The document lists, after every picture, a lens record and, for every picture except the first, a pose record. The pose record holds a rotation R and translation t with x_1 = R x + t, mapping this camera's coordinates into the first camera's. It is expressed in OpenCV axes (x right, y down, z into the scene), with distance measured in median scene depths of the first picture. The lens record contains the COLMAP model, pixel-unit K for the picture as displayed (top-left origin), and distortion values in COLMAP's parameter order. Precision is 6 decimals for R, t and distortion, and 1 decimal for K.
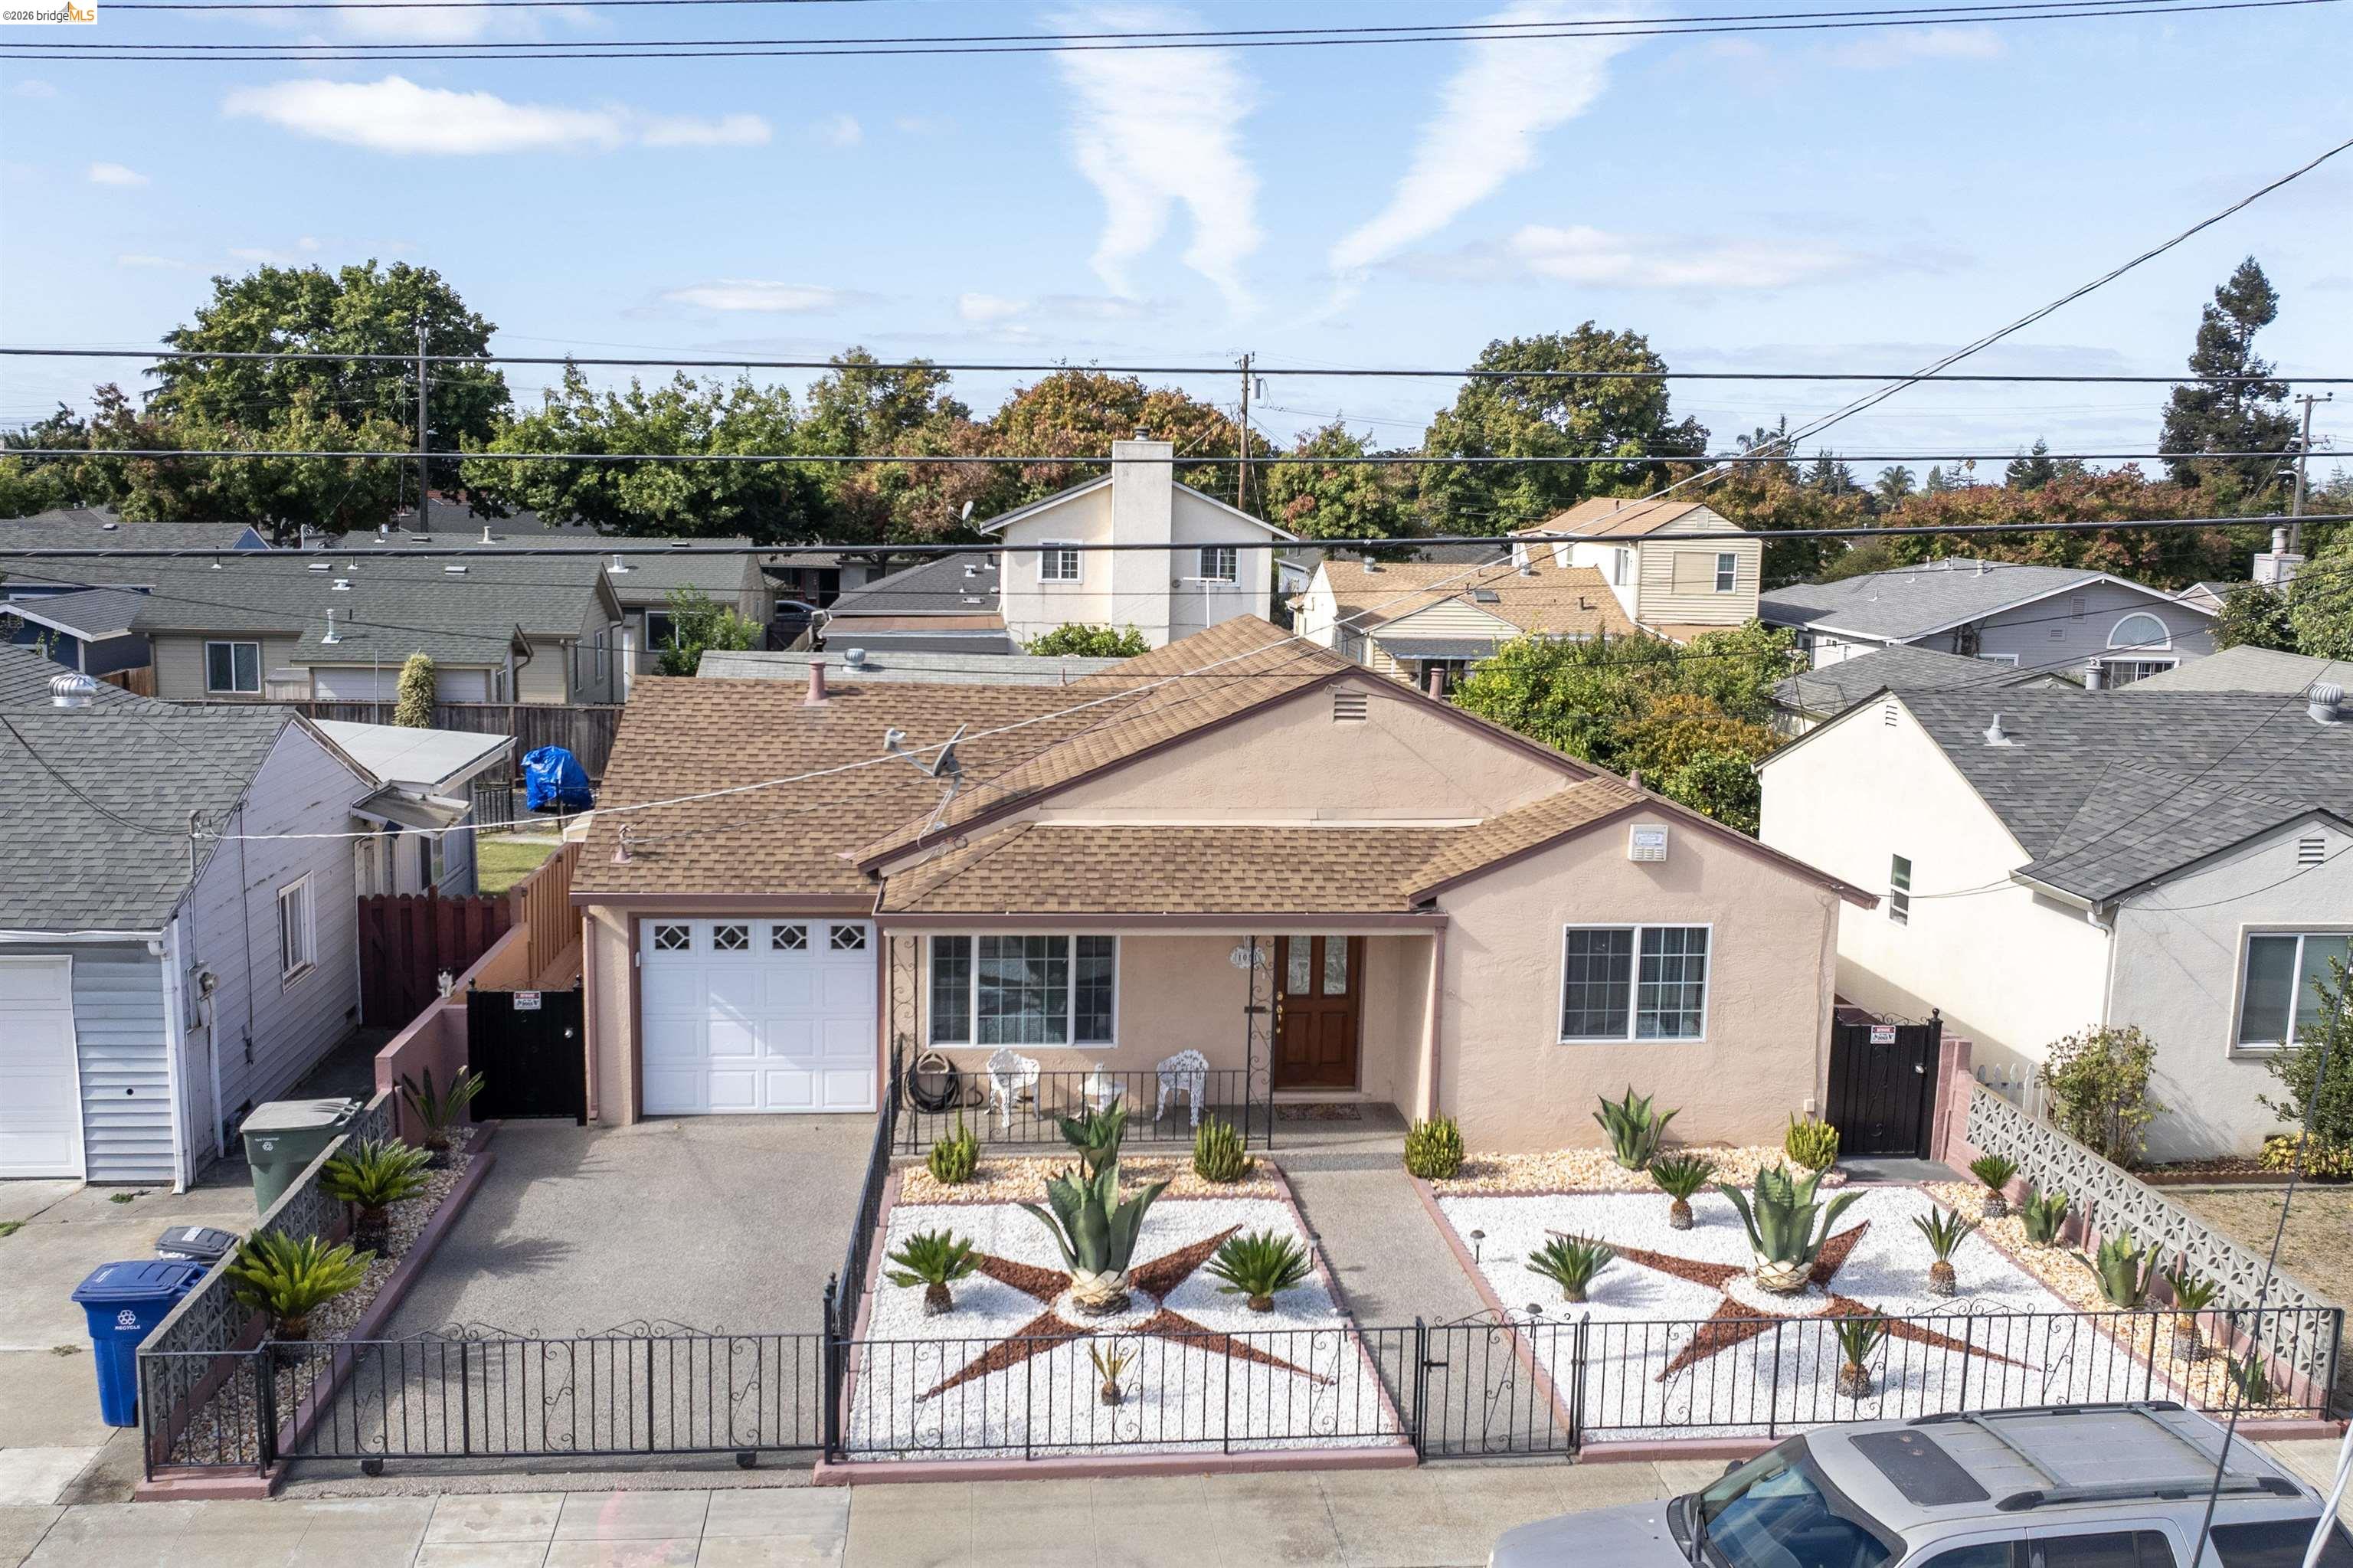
lens RADIAL K [[2111.8, 0, 1176.5], [0, 2111.8, 784.0], [0, 0, 1]] dist [-0.016453, -0.000038]
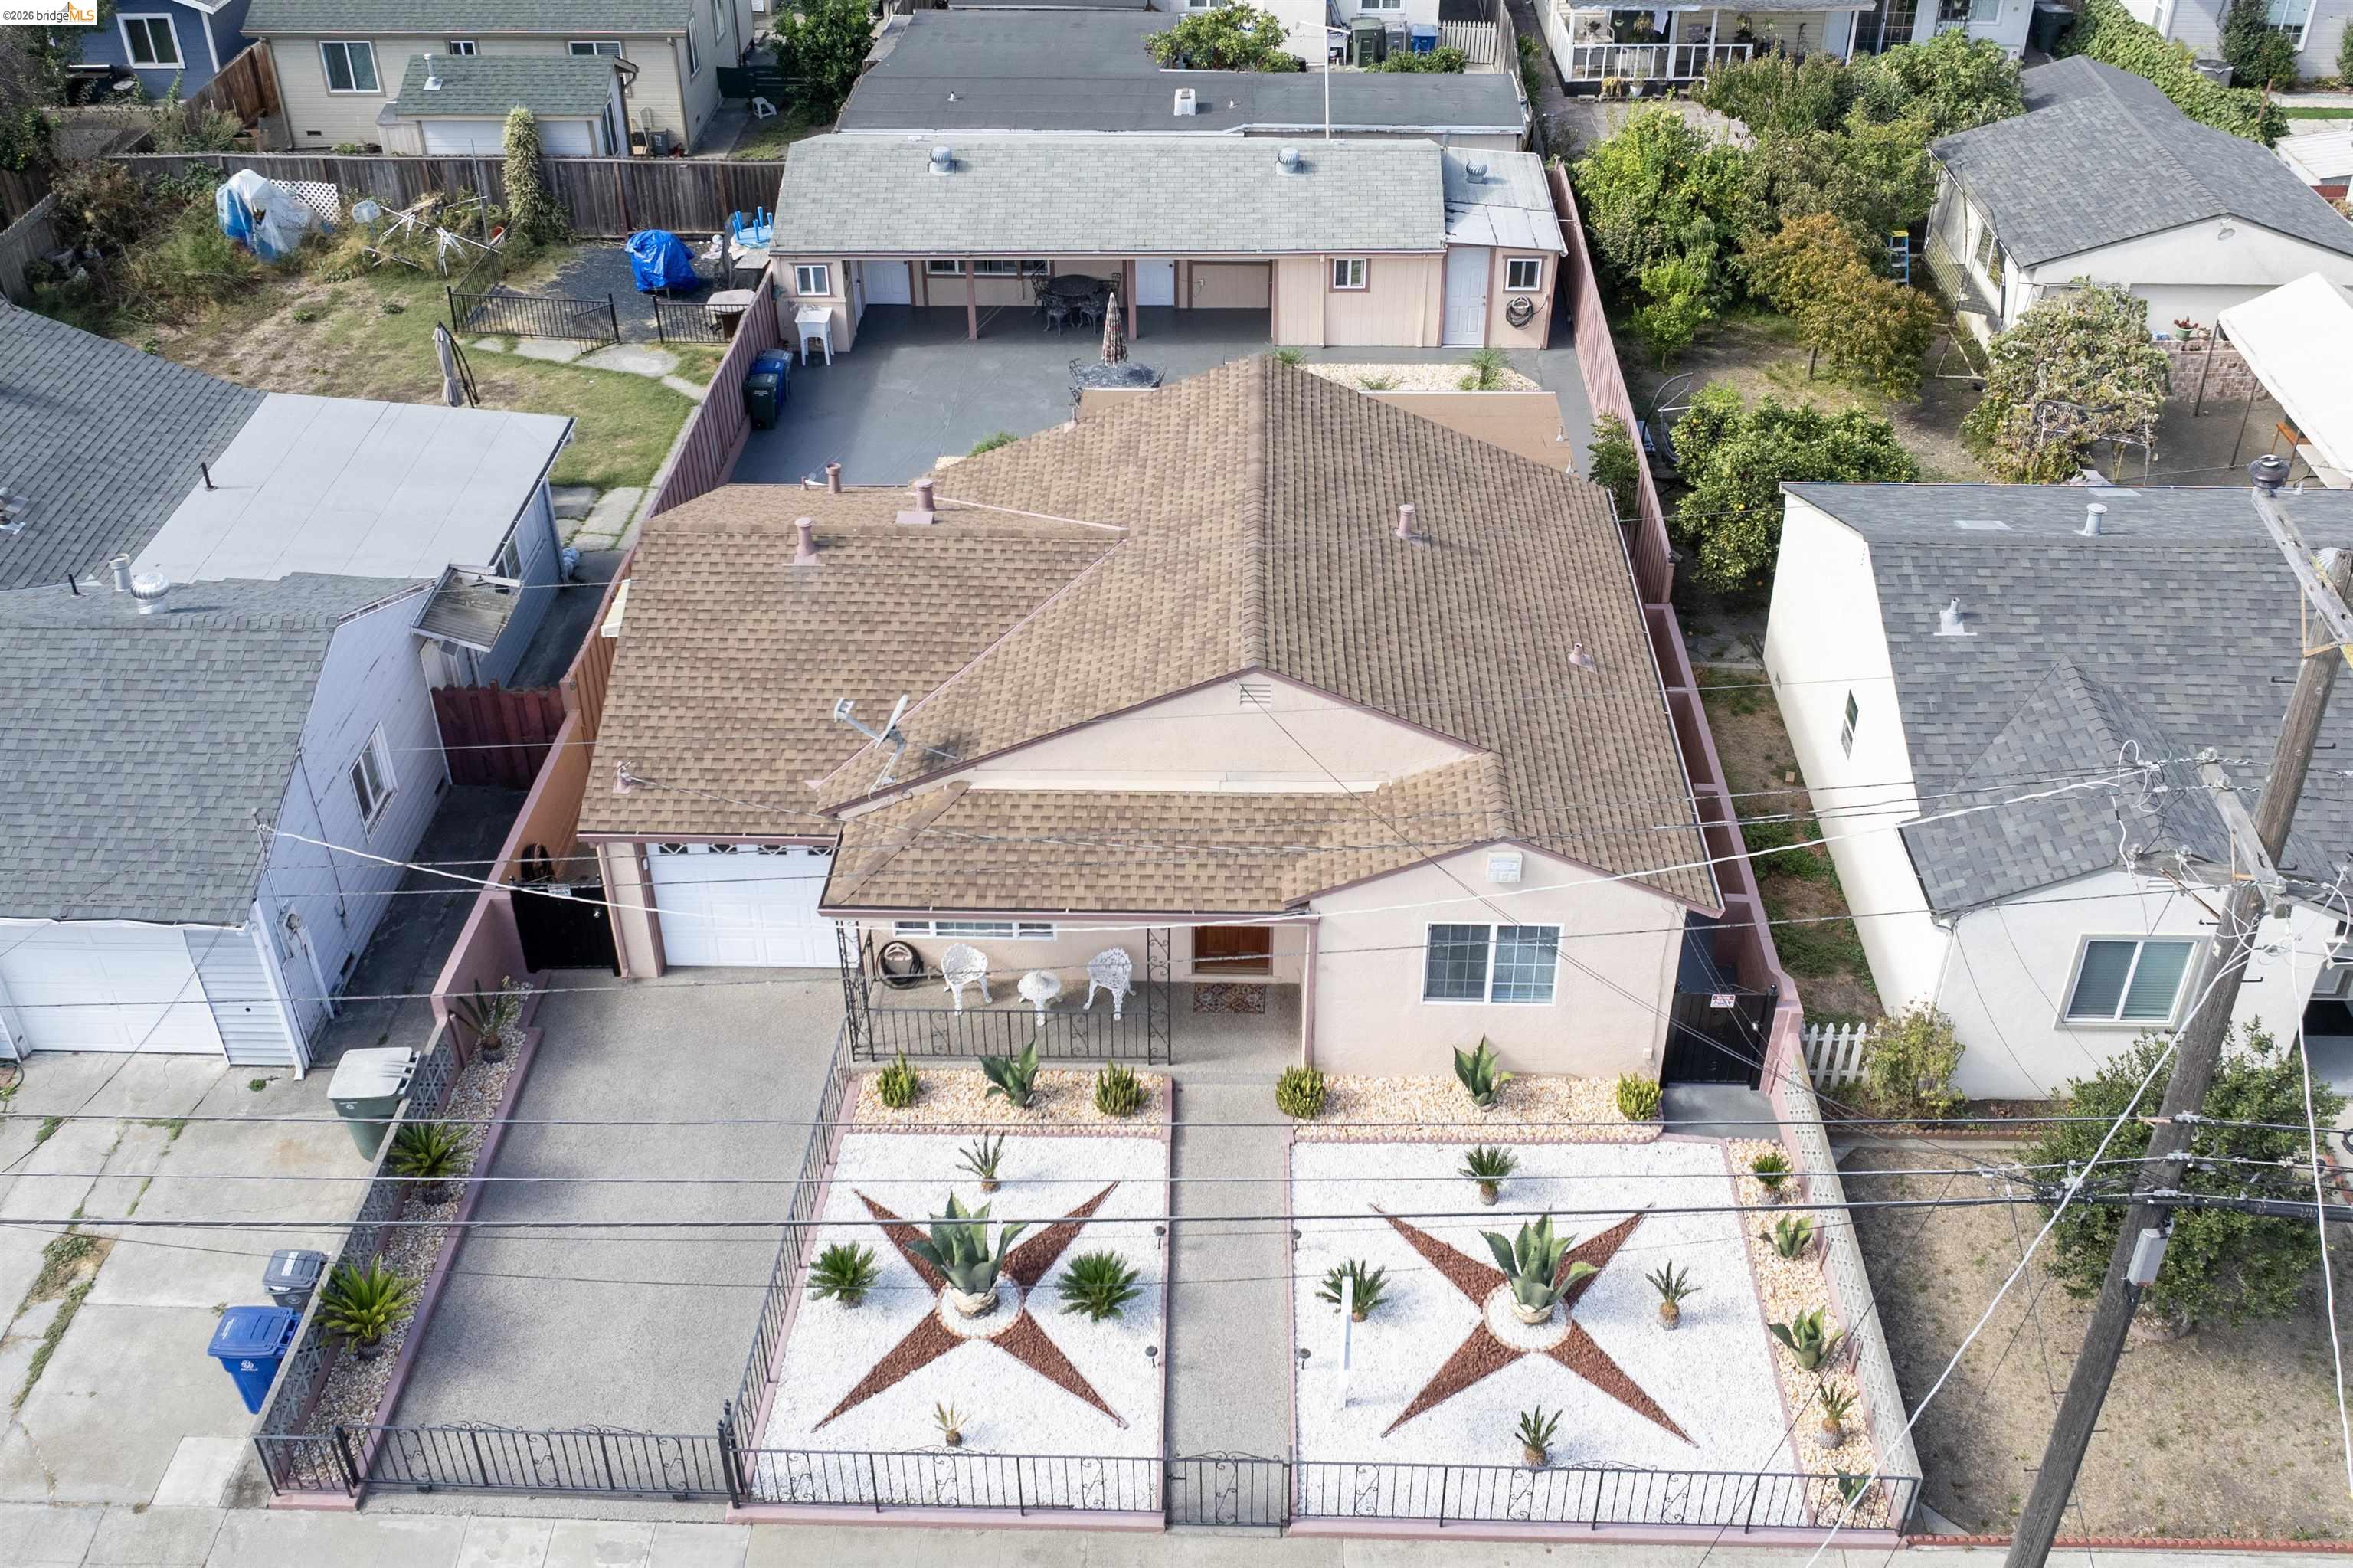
lens RADIAL K [[2238.0, 0, 1159.2], [0, 2238.0, 777.1], [0, 0, 1]] dist [-0.013984, -0.033772]
pose [[0.990031, 0.054137, -0.130030, 0.187195], [0.009677, 0.894856, 0.446250, -0.515931], [0.140517, -0.443059, 0.885411, -0.036458]]
